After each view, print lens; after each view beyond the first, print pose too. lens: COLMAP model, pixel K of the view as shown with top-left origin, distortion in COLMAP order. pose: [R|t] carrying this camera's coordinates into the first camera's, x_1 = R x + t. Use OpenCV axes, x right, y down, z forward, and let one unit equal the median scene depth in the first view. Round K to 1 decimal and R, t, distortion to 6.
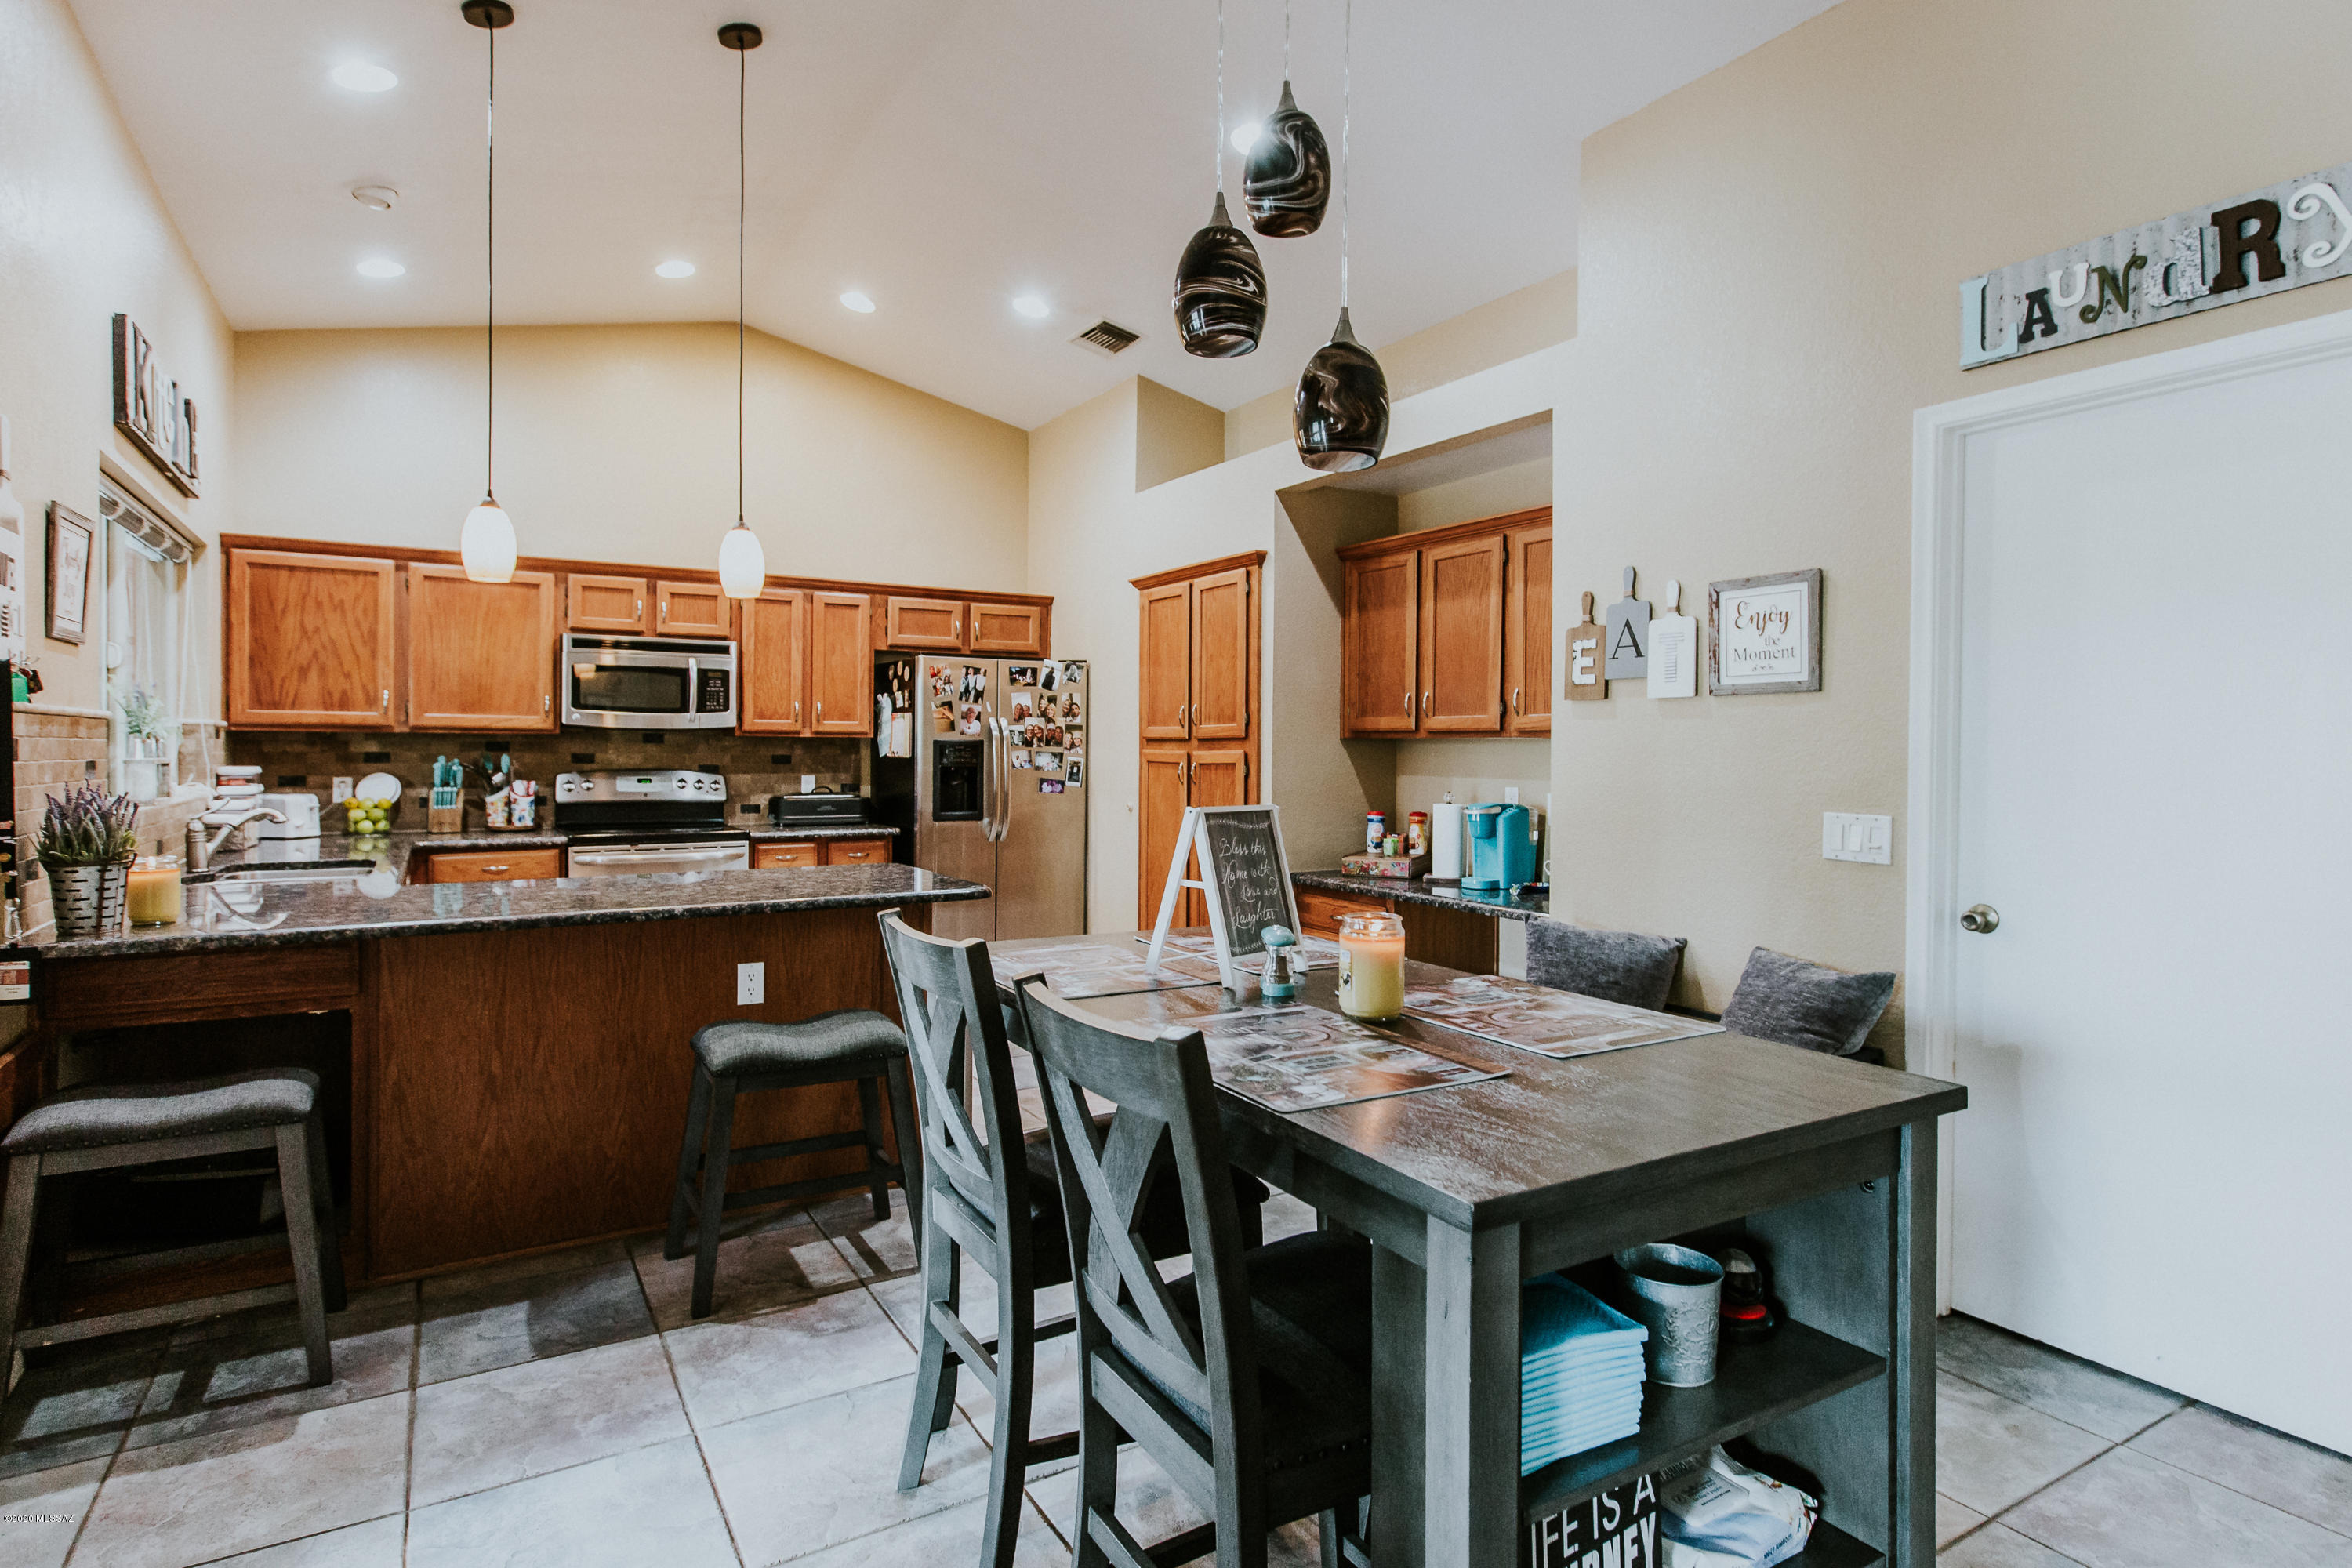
lens RADIAL K [[1323.6, 0, 1240.0], [0, 1323.6, 733.1], [0, 0, 1]] dist [-0.002816, -0.001587]
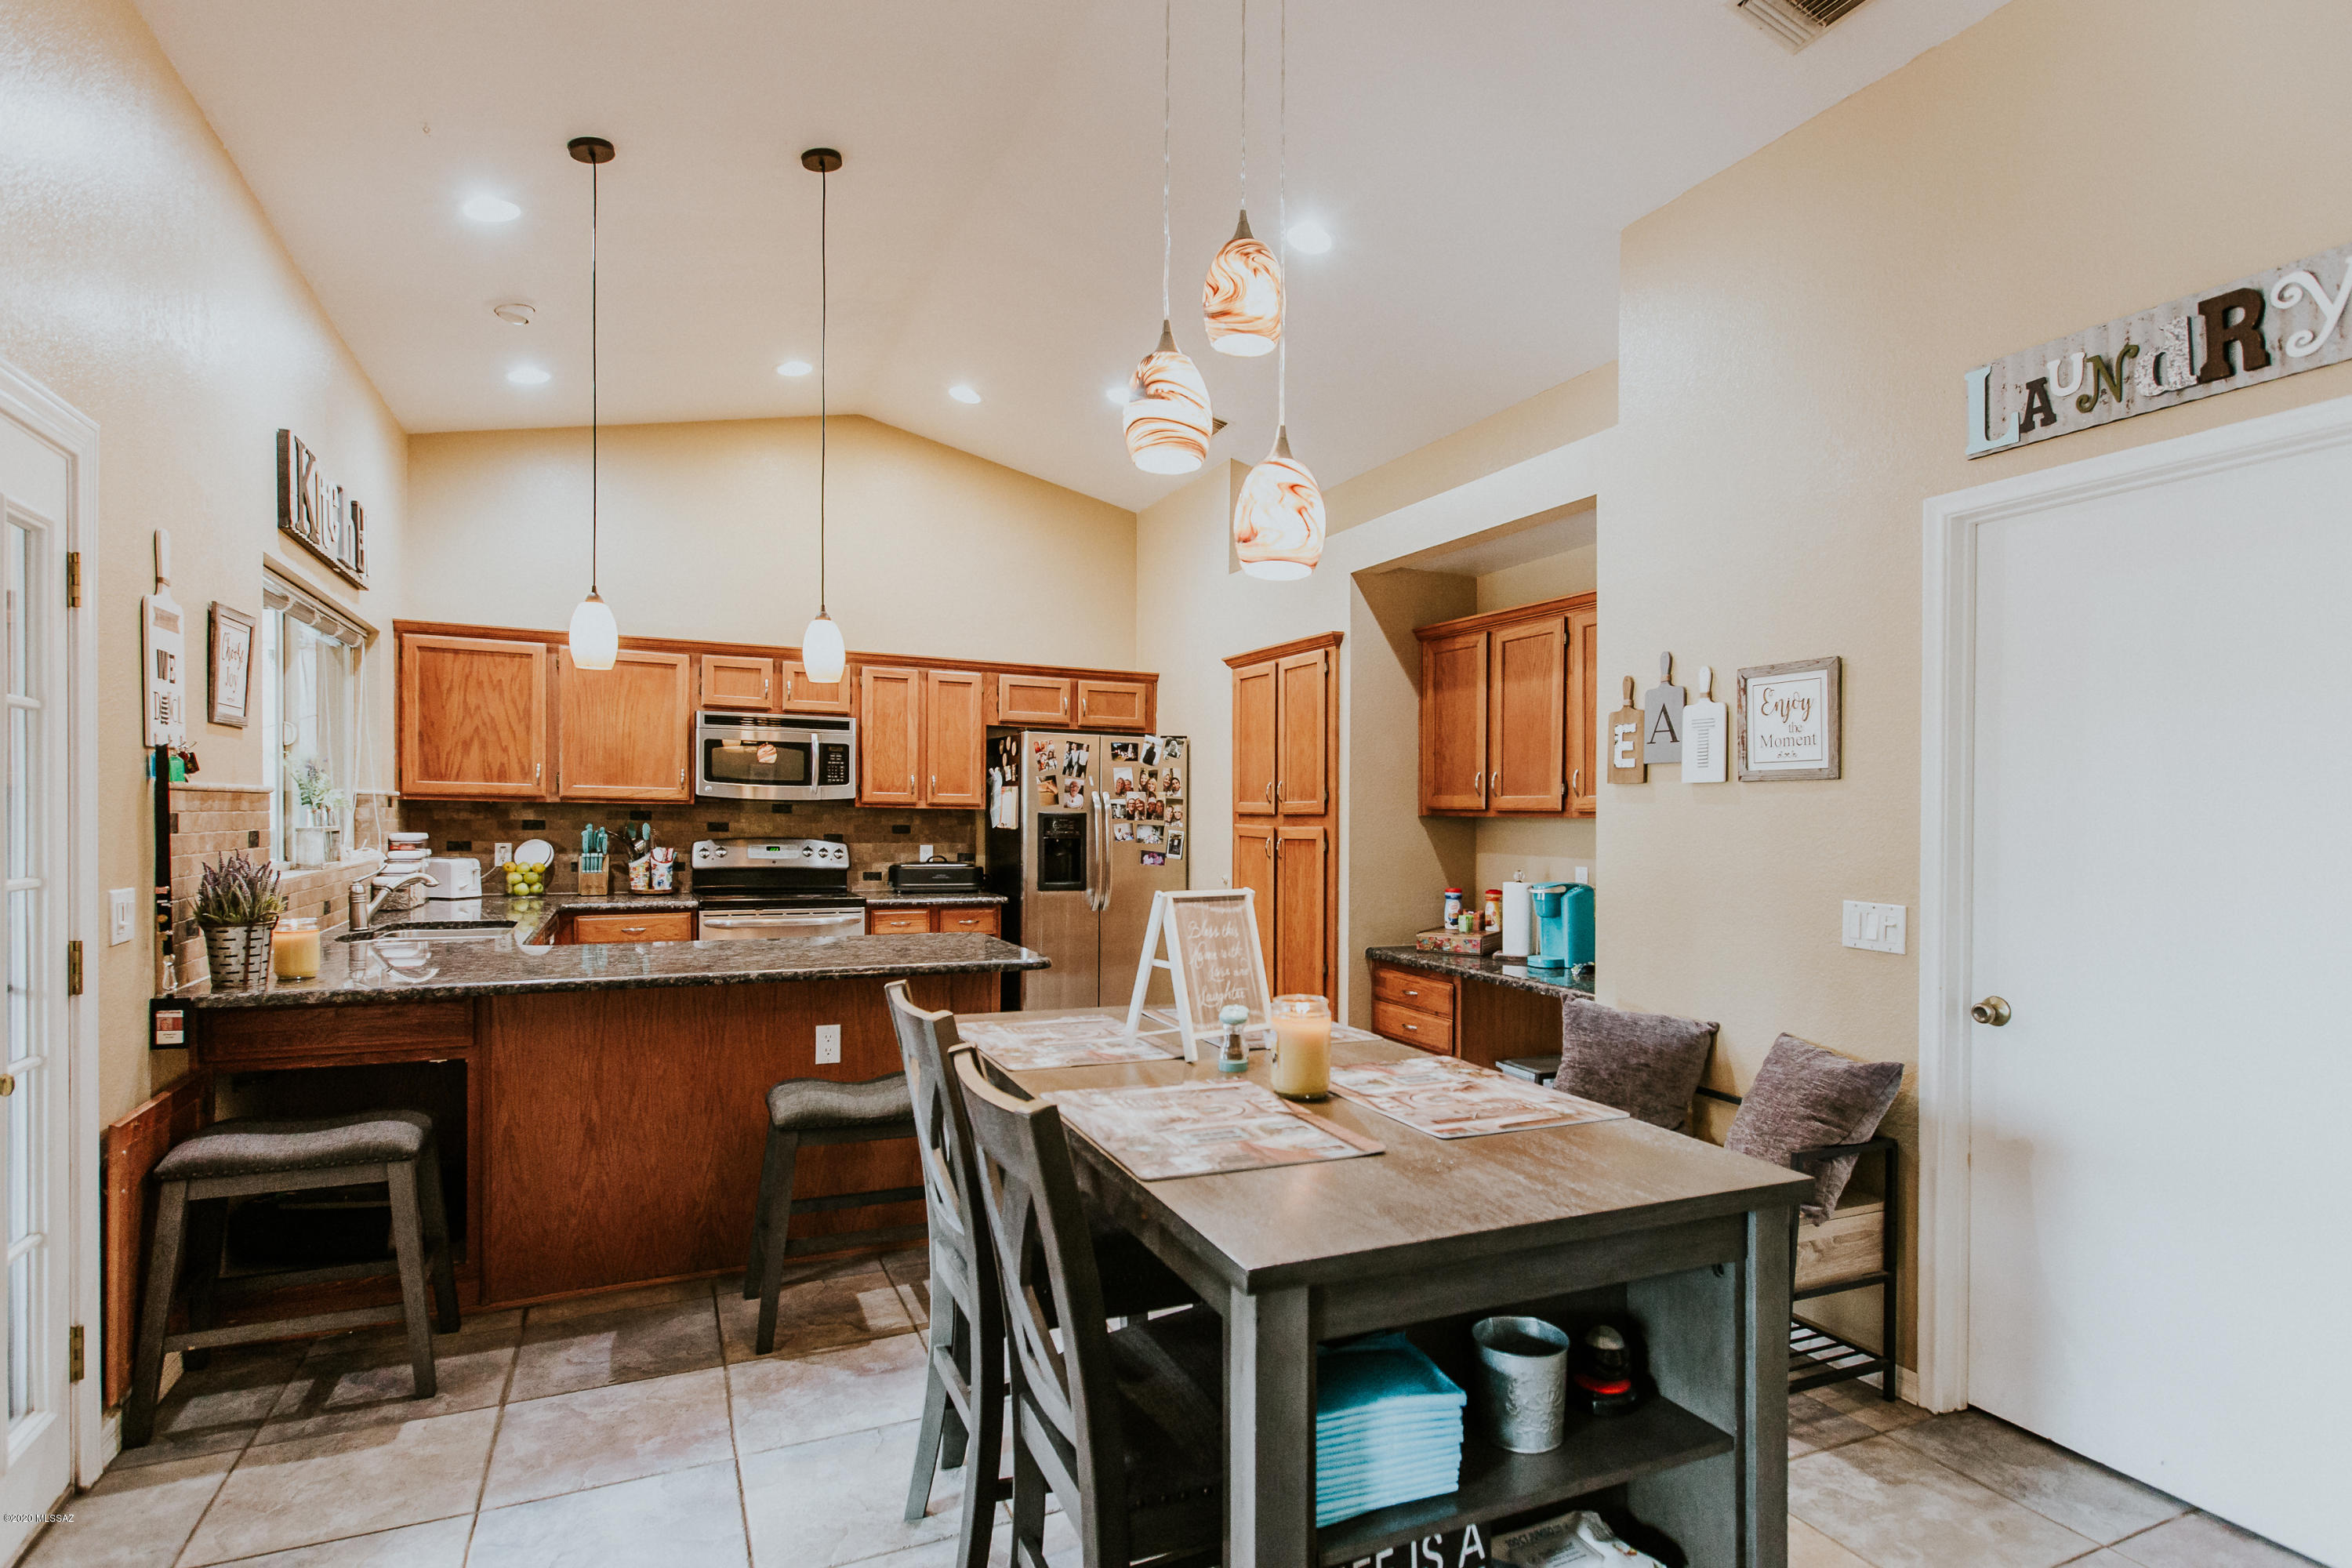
lens RADIAL K [[1311.4, 0, 1247.5], [0, 1311.4, 801.3], [0, 0, 1]] dist [-0.003549, -0.000449]
pose [[0.995363, 0.007026, -0.095935, 0.034290], [-0.007191, 0.999973, -0.001365, -0.004007], [0.095923, 0.002049, 0.995387, -0.011011]]
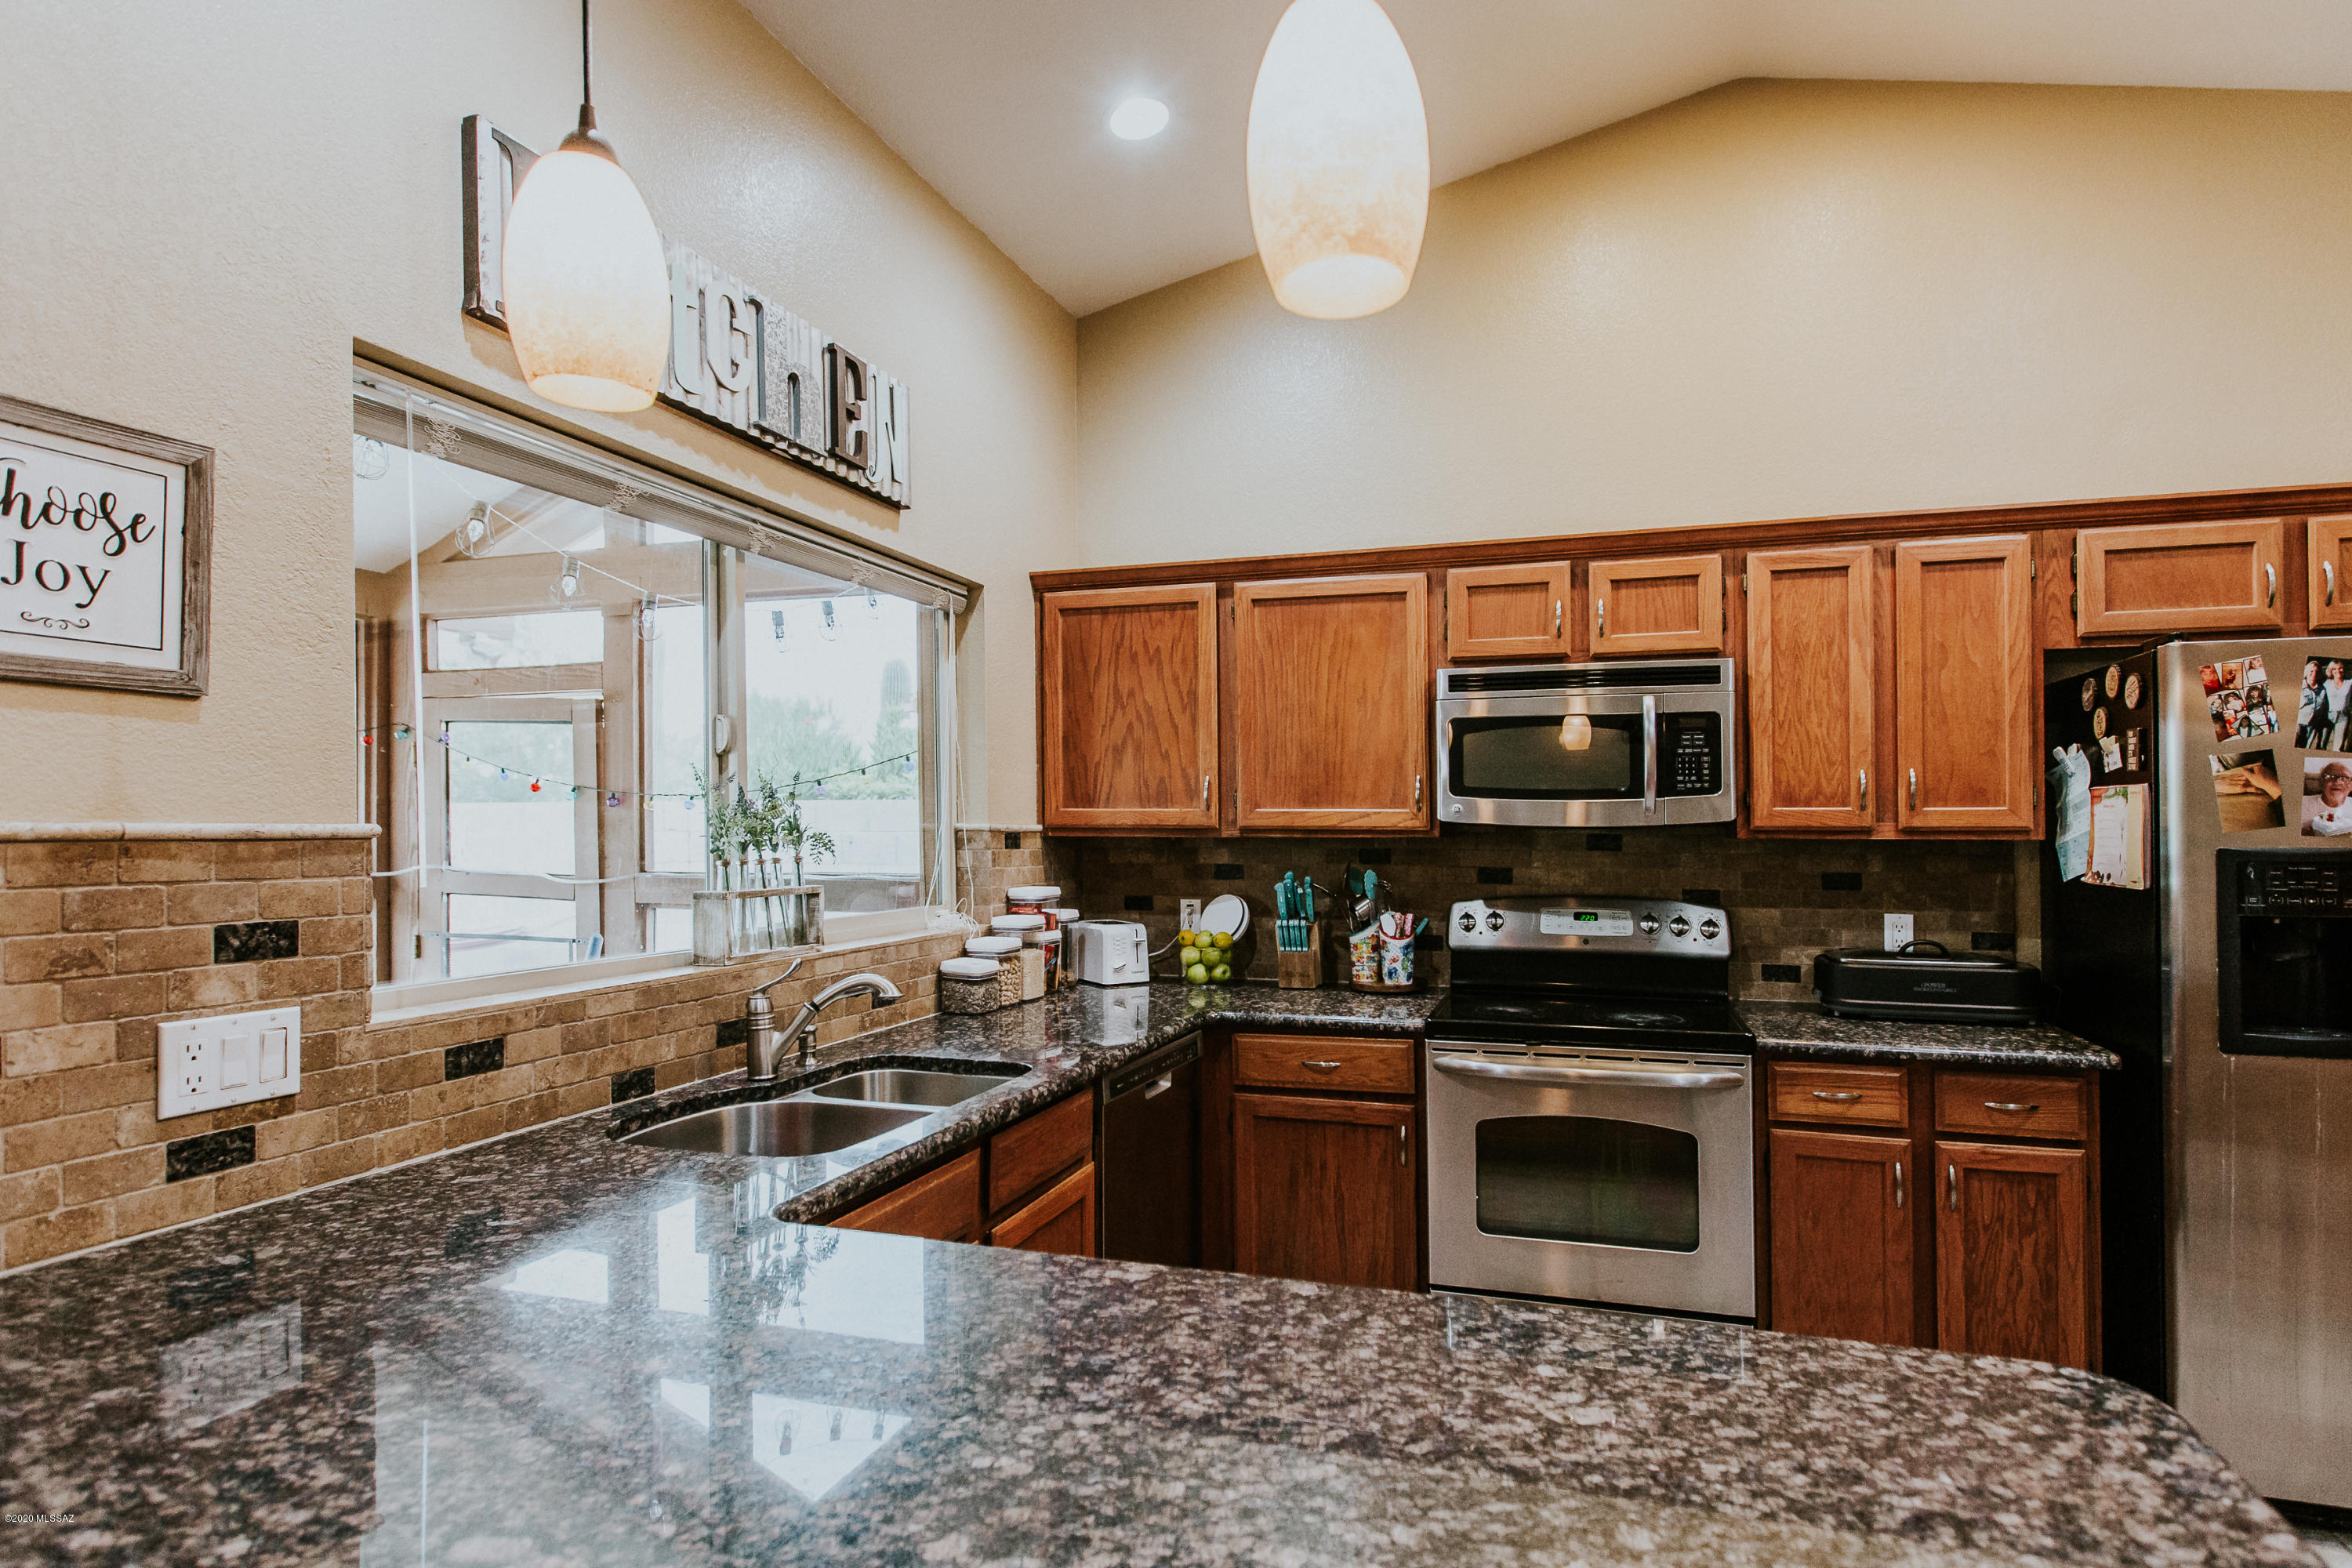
lens RADIAL K [[1196.4, 0, 1244.4], [0, 1196.4, 827.2], [0, 0, 1]] dist [0.003047, 0.000516]
pose [[0.664643, -0.007766, -0.747121, -0.176647], [0.012364, 0.999923, 0.000605, -0.005990], [0.747059, -0.009639, 0.664688, 0.608140]]
